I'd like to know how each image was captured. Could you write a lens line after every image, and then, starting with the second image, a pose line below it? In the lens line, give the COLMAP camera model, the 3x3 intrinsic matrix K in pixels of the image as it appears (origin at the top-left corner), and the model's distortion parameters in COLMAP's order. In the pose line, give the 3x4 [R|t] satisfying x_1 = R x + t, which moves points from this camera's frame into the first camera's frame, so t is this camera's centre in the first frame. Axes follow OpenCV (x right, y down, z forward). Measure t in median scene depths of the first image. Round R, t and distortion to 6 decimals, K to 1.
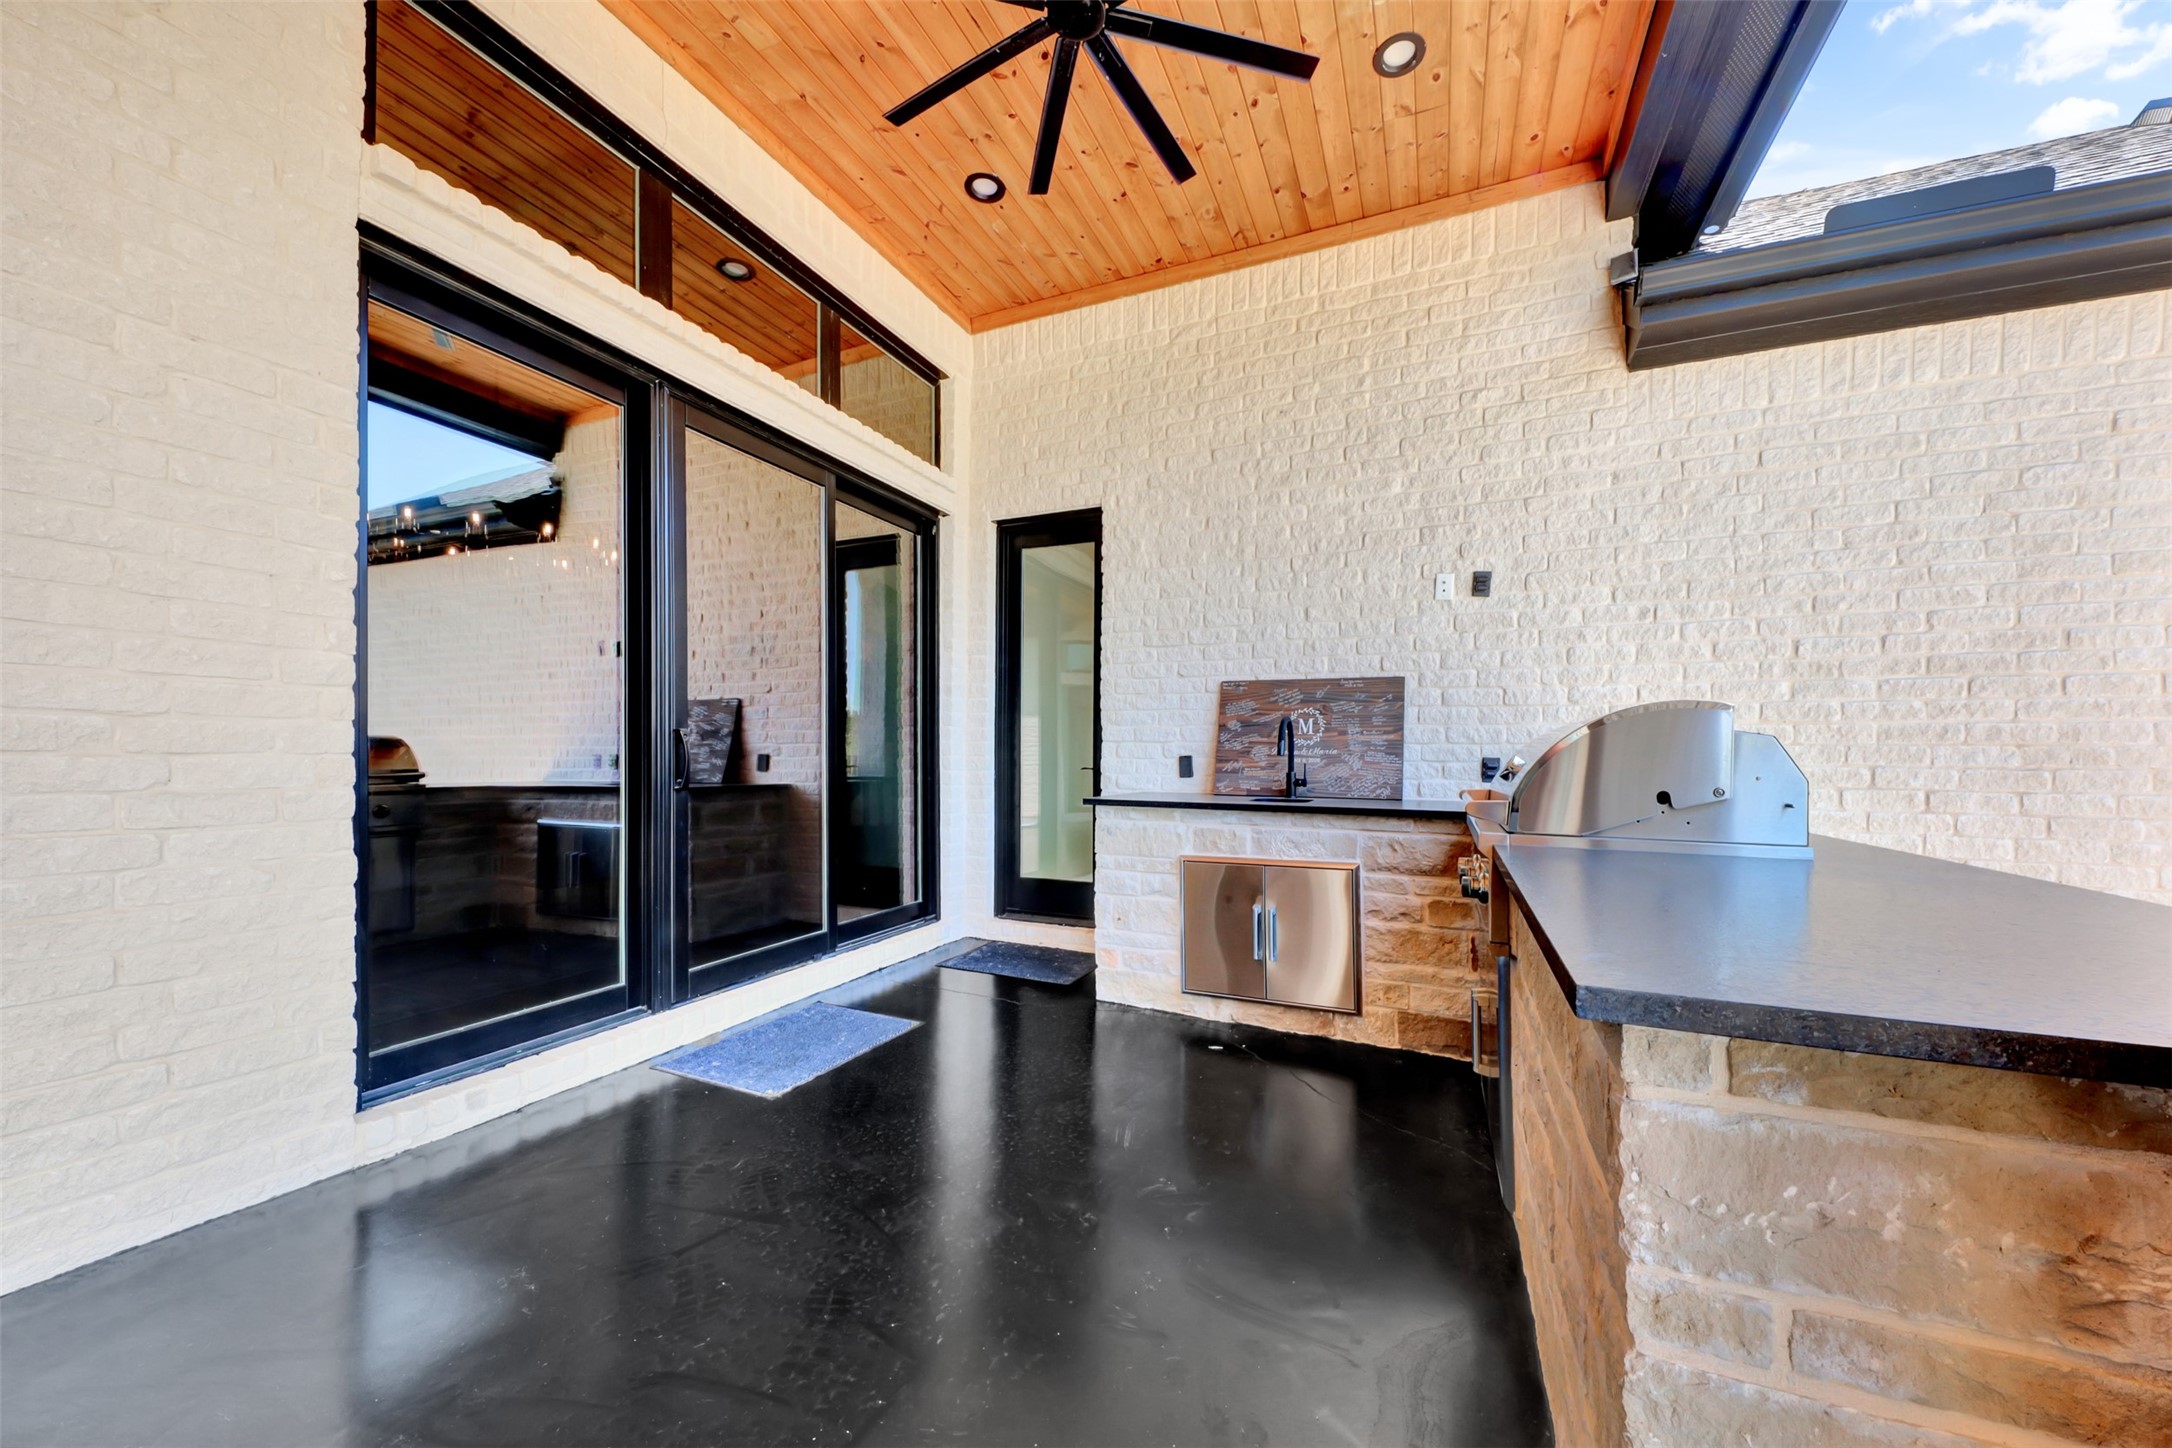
lens RADIAL K [[744.2, 0, 1125.9], [0, 744.2, 755.4], [0, 0, 1]] dist [0.008252, 0.000024]
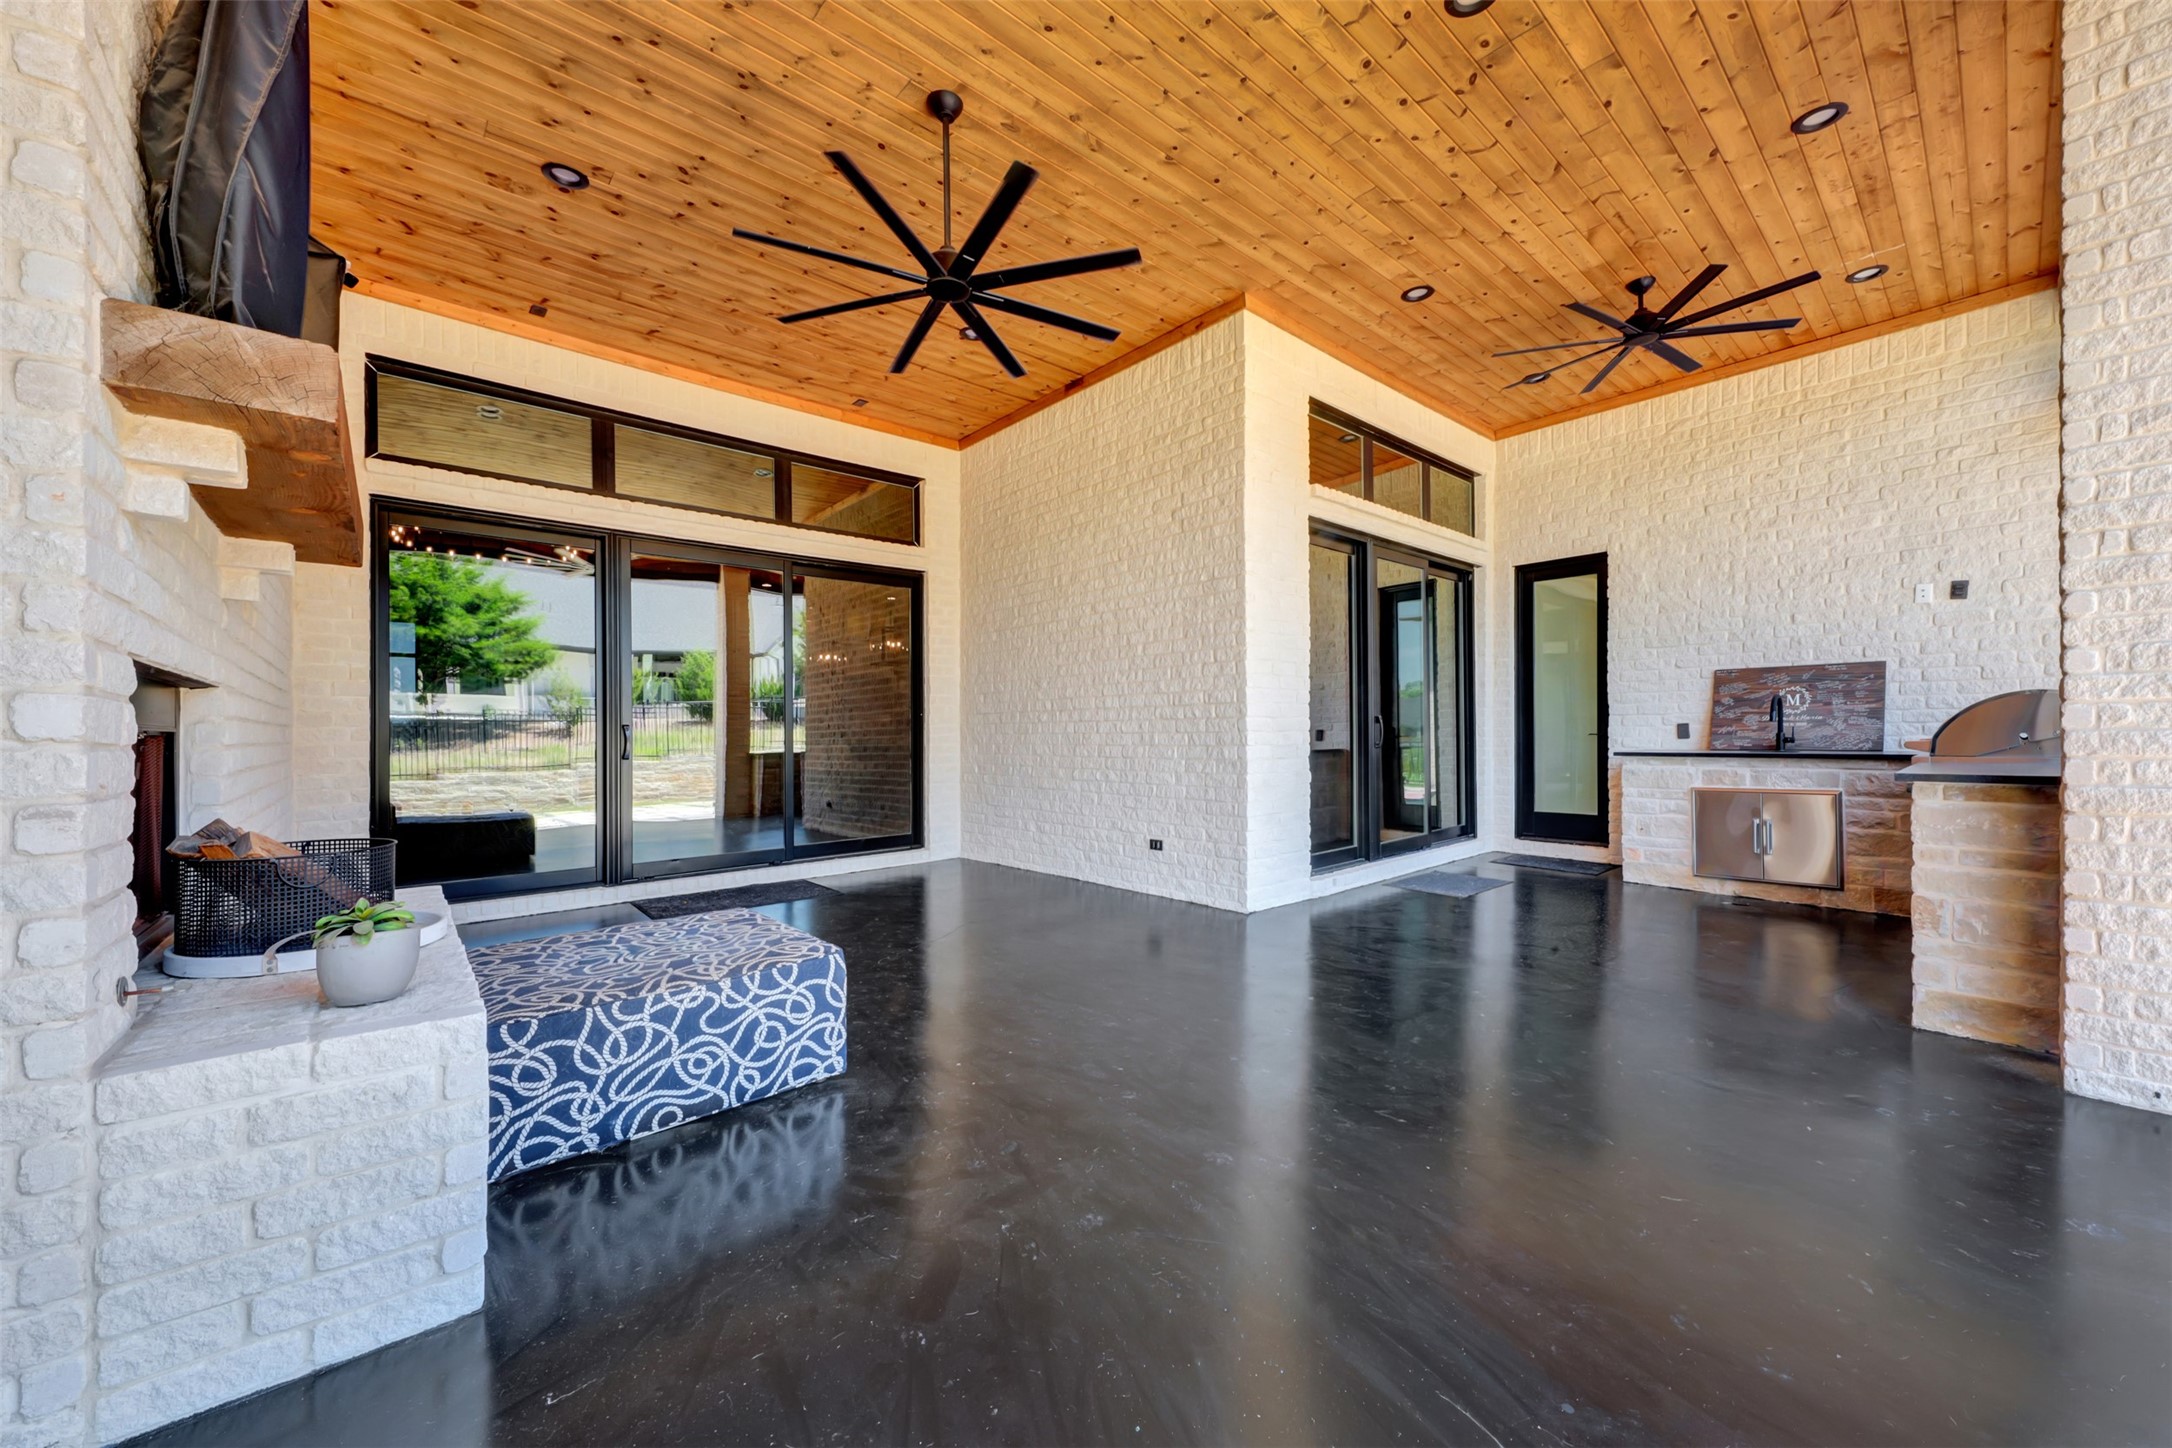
lens RADIAL K [[795.8, 0, 1086.7], [0, 795.8, 752.3], [0, 0, 1]] dist [-0.003033, -0.002126]
pose [[0.889480, -0.013619, -0.456771, -0.271199], [0.025462, 0.999480, 0.019784, -0.003892], [0.456264, -0.029227, 0.889364, -0.972807]]
